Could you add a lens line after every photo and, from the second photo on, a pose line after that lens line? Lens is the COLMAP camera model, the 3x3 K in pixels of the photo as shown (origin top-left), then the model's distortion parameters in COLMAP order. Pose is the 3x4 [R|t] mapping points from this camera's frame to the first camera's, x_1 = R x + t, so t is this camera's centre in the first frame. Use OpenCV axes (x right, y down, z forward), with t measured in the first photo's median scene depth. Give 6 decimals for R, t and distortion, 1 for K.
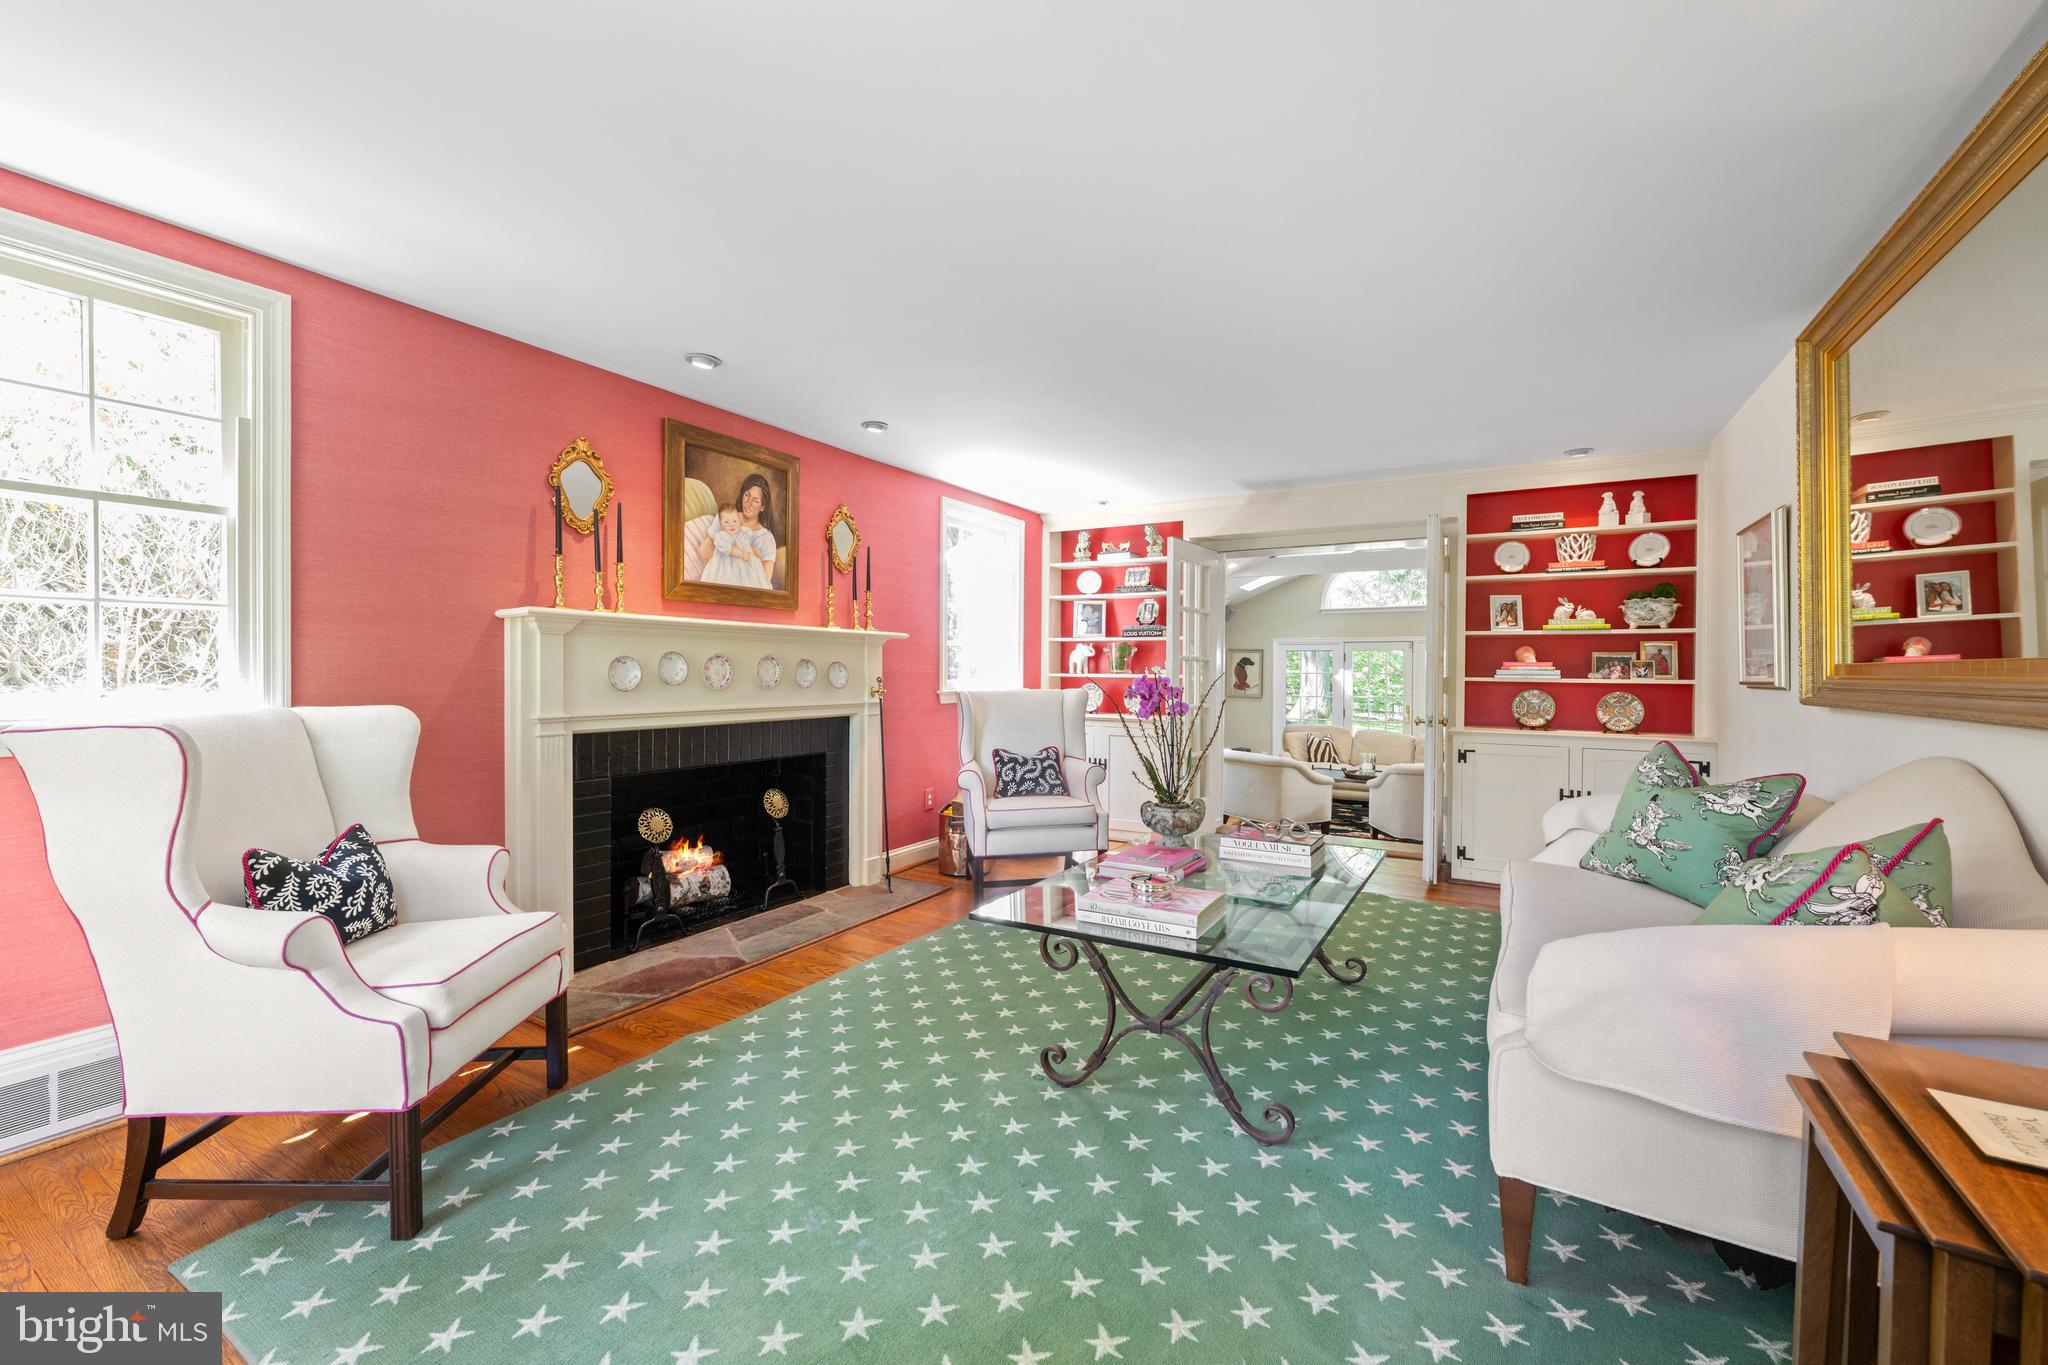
lens RADIAL K [[819.4, 0, 1022.8], [0, 819.4, 672.6], [0, 0, 1]] dist [-0.003372, 0.000831]
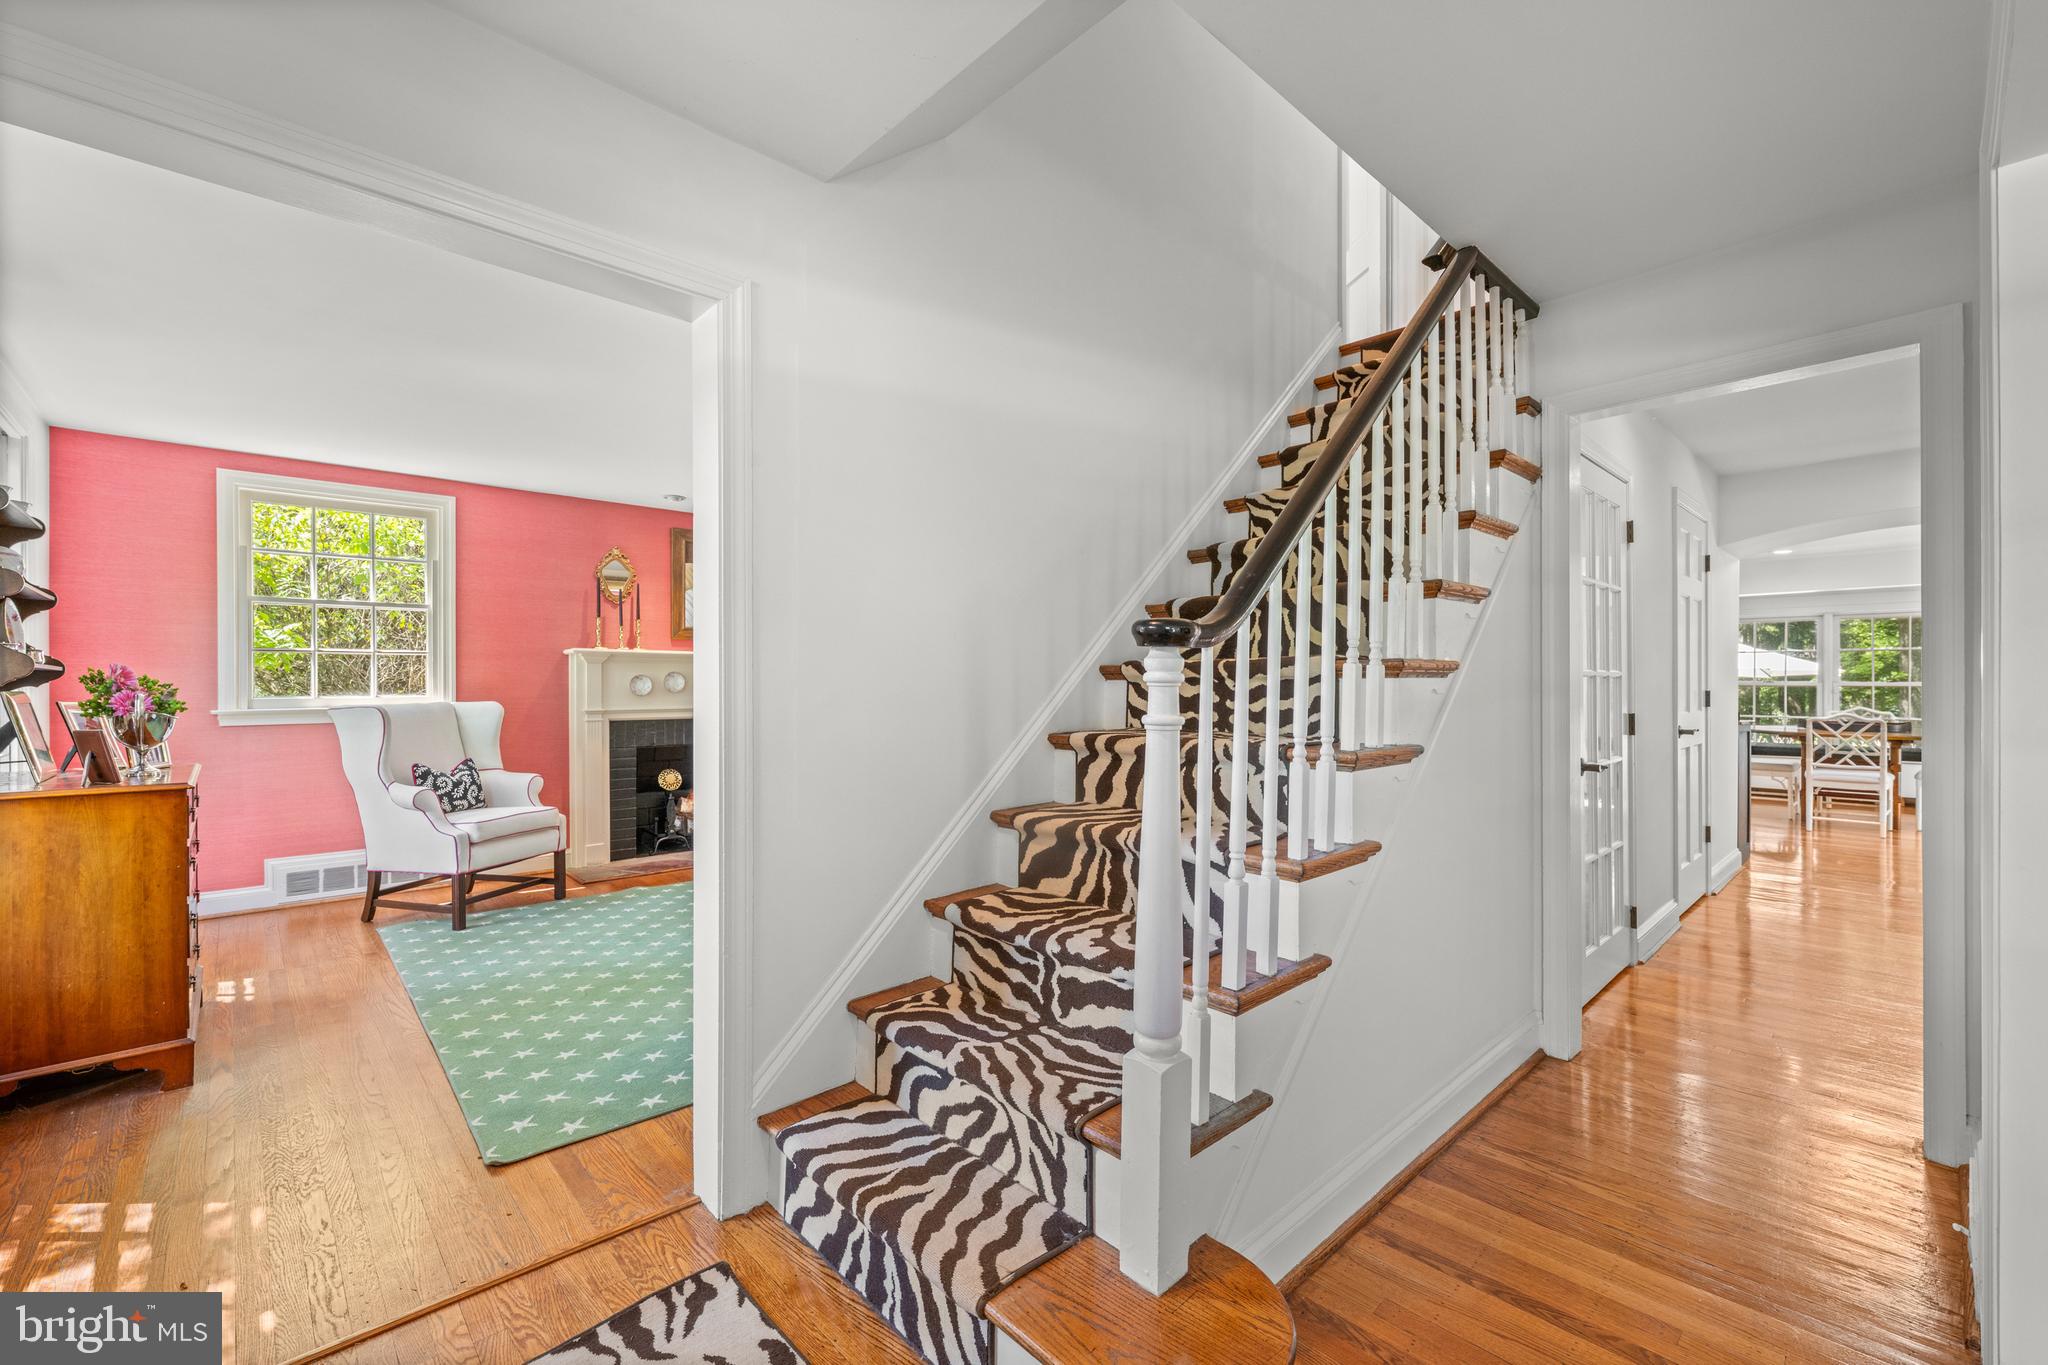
lens RADIAL K [[840.8, 0, 1036.2], [0, 840.8, 680.6], [0, 0, 1]] dist [-0.002898, -0.000110]
pose [[0.960328, -0.012385, -0.278596, 0.545354], [0.010061, 0.999902, -0.009770, 0.011751], [0.278690, 0.006579, 0.960359, -0.301543]]
